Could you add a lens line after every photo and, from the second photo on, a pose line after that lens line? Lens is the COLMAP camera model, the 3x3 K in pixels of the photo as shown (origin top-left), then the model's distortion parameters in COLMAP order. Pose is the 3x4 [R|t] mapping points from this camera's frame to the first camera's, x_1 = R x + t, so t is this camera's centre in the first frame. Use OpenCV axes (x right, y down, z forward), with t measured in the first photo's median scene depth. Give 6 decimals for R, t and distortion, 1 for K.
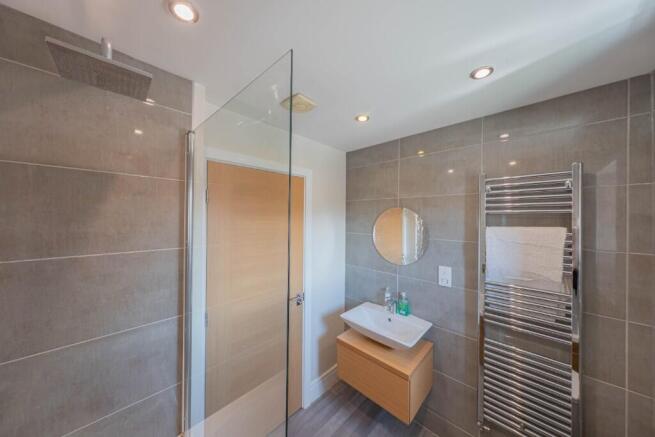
lens RADIAL K [[221.3, 0, 328.9], [0, 221.3, 215.3], [0, 0, 1]] dist [-0.005116, -0.000127]
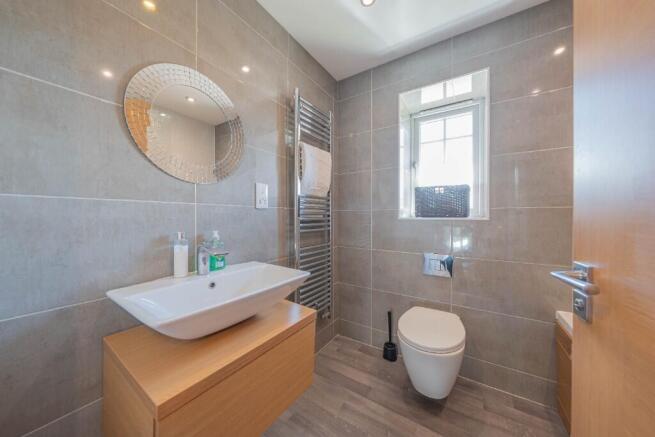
lens RADIAL K [[221.3, 0, 329.1], [0, 221.3, 217.5], [0, 0, 1]] dist [-0.005116, -0.000127]
pose [[-0.179283, -0.013157, 0.983710, -0.289497], [-0.004684, 0.999911, 0.012520, 0.338381], [-0.983786, -0.002363, -0.179328, 0.900399]]
